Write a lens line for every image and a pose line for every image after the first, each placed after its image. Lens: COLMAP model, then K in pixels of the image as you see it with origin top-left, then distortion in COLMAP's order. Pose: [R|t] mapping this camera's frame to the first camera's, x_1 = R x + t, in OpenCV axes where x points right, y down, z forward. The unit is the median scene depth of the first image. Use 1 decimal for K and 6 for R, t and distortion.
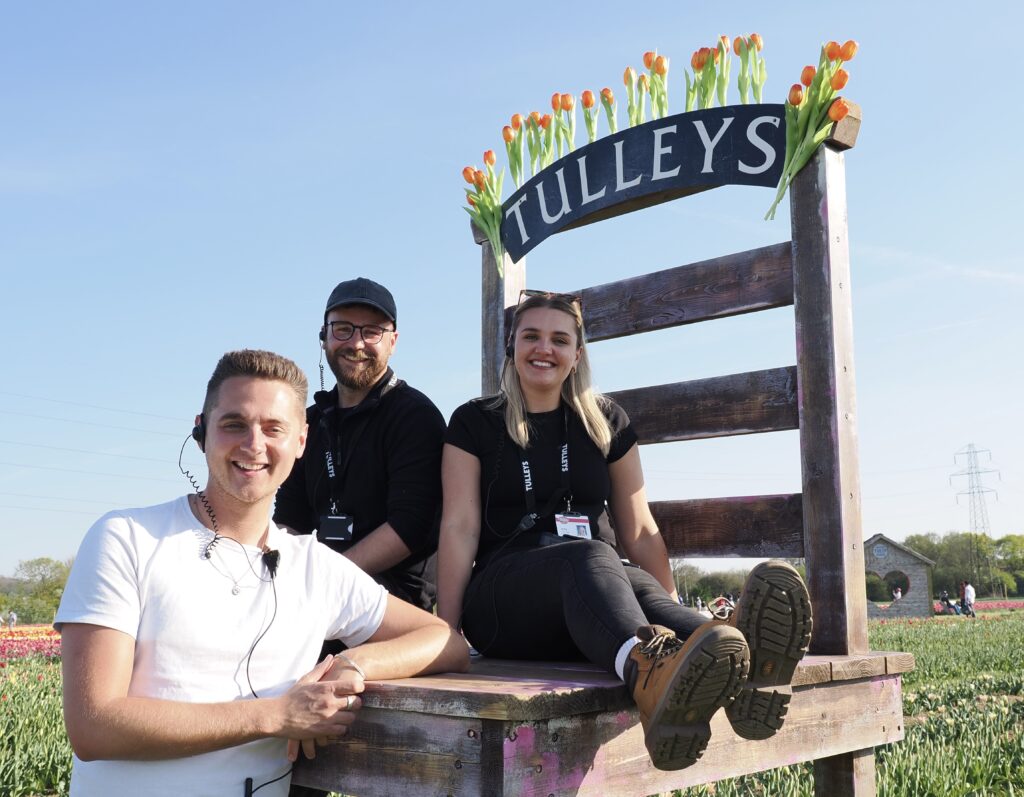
lens RADIAL K [[1073.9, 0, 520.5], [0, 1073.9, 406.8], [0, 0, 1]] dist [-0.003567, 0.000000]
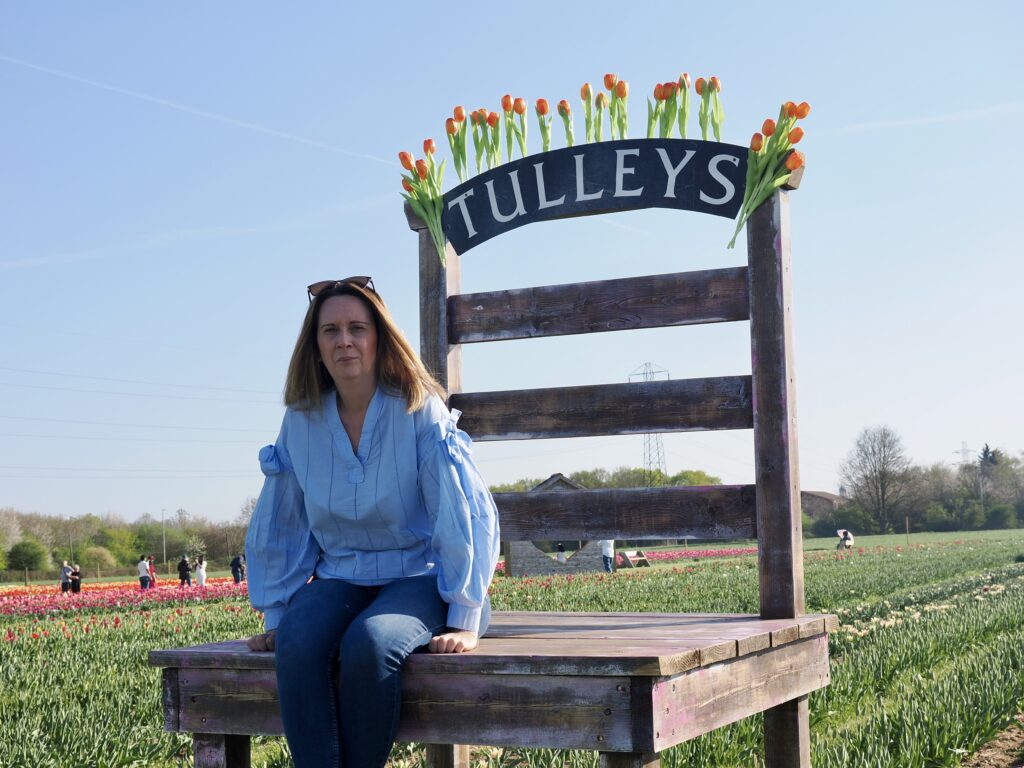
lens RADIAL K [[1399.2, 0, 510.2], [0, 1399.2, 381.3], [0, 0, 1]] dist [0.000872, 0.000000]
pose [[0.954293, 0.010907, 0.298674, -0.424123], [-0.026815, 0.998428, 0.049216, -0.094690], [-0.297668, -0.054976, 0.953085, -0.357216]]
